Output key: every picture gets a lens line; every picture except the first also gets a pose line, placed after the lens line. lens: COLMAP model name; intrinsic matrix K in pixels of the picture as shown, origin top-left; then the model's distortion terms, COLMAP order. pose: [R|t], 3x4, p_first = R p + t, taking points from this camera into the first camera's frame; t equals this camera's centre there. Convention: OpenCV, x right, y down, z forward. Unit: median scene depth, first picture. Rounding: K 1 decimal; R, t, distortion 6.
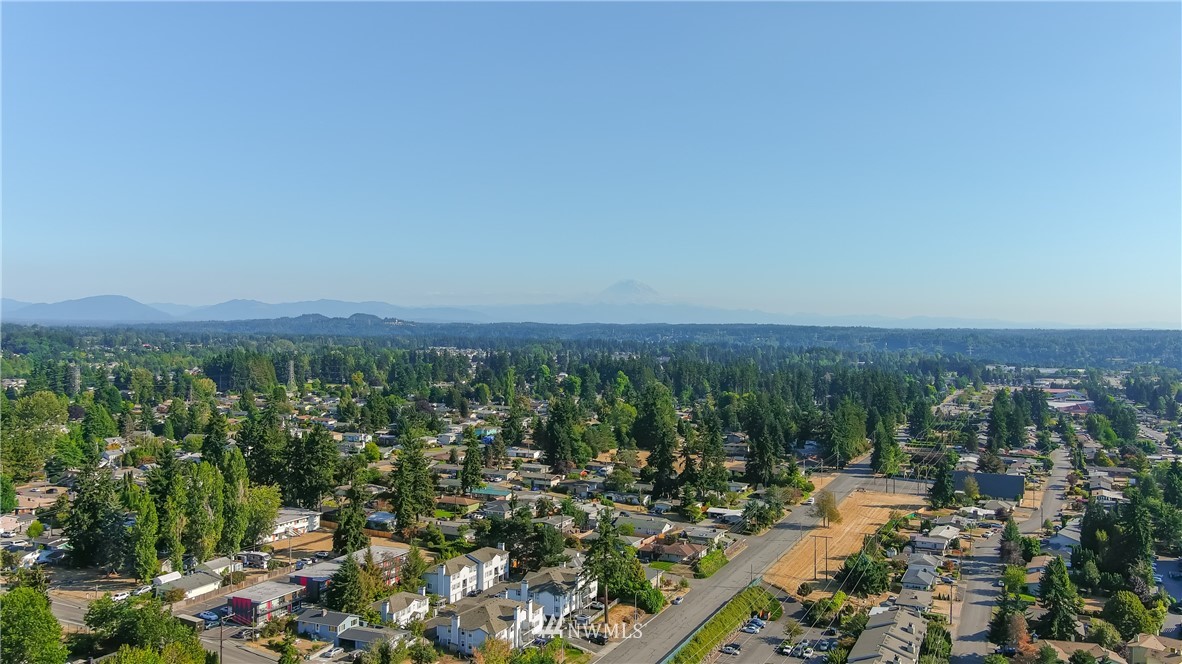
lens RADIAL K [[929.5, 0, 590.8], [0, 929.5, 329.6], [0, 0, 1]] dist [0.042513, -0.036724]
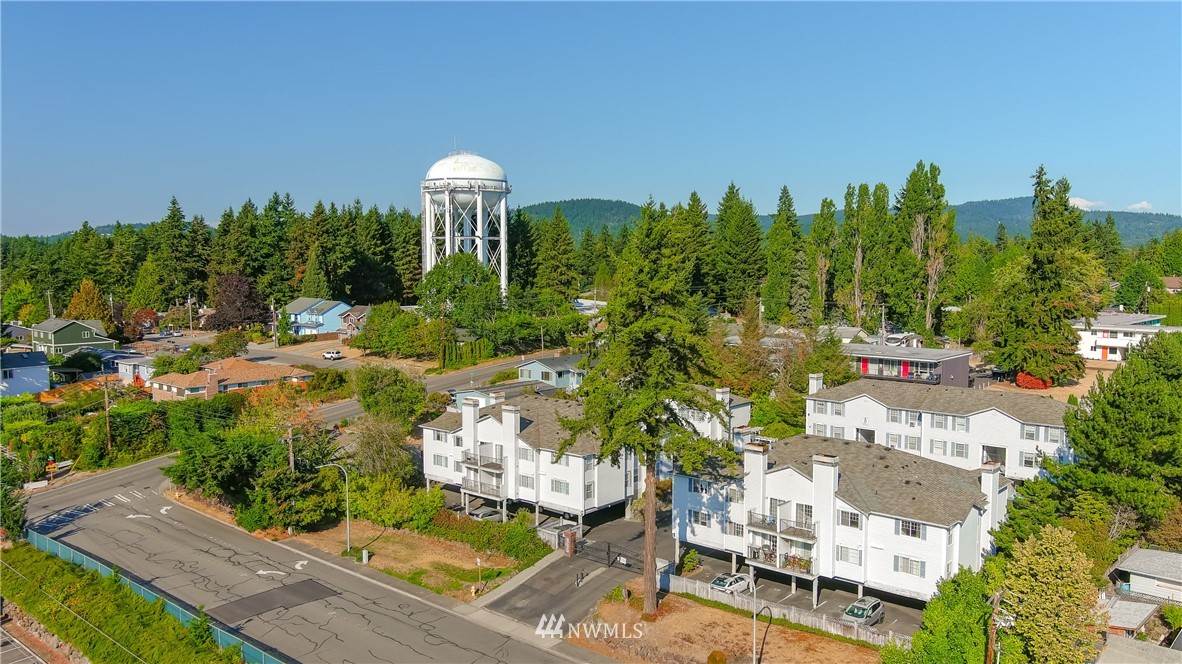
lens RADIAL K [[929.5, 0, 585.1], [0, 929.5, 332.1], [0, 0, 1]] dist [0.042513, -0.036724]
pose [[-0.281070, 0.077000, -0.956593, 0.272341], [0.002978, 0.996841, 0.079364, 0.194054], [0.959683, 0.019458, -0.280412, 0.989755]]
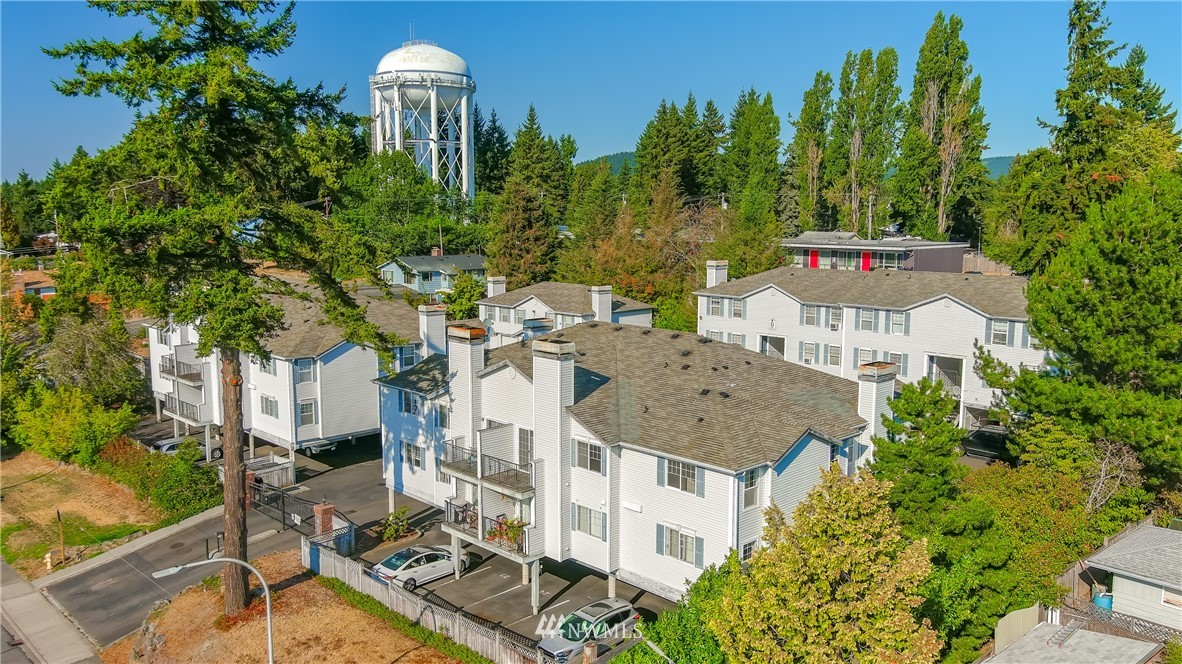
lens RADIAL K [[929.5, 0, 585.0], [0, 929.5, 335.3], [0, 0, 1]] dist [0.042513, -0.036724]
pose [[-0.361767, 0.122060, -0.924244, 0.131323], [-0.000335, 0.991375, 0.131056, 0.231183], [0.932269, 0.047722, -0.358605, 1.039046]]
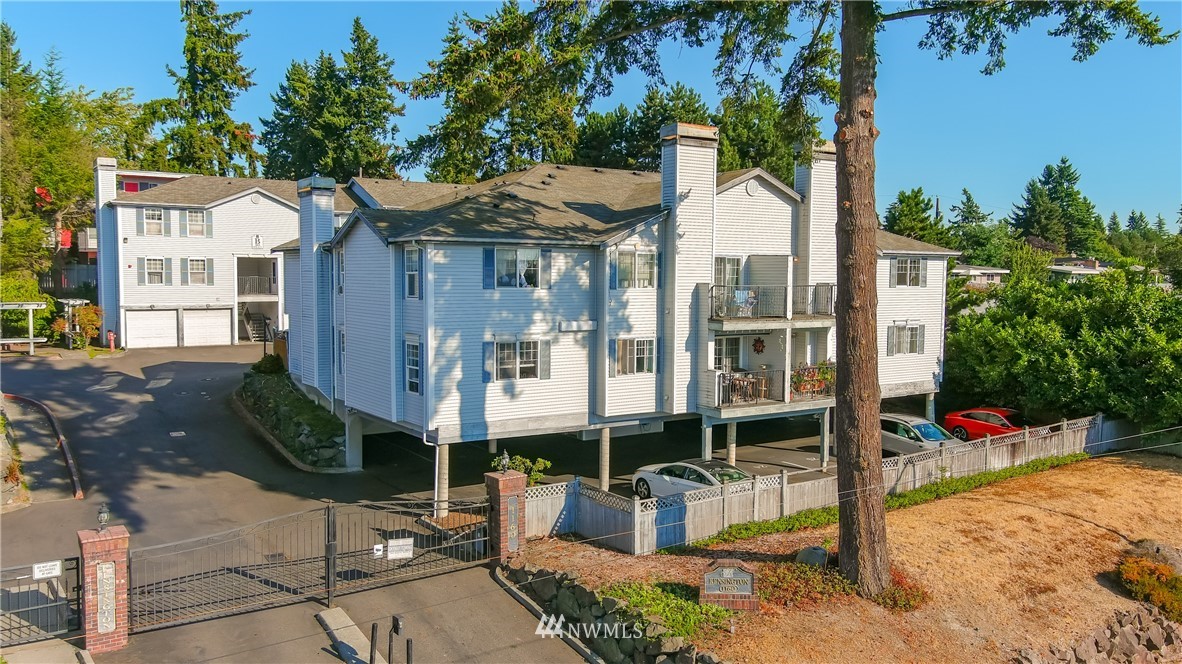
lens RADIAL K [[929.5, 0, 590.7], [0, 929.5, 325.9], [0, 0, 1]] dist [0.042513, -0.036724]
pose [[0.856170, 0.033166, -0.515629, 0.036507], [-0.002805, 0.998221, 0.059551, 0.268909], [0.516687, -0.049539, 0.854740, 0.854371]]
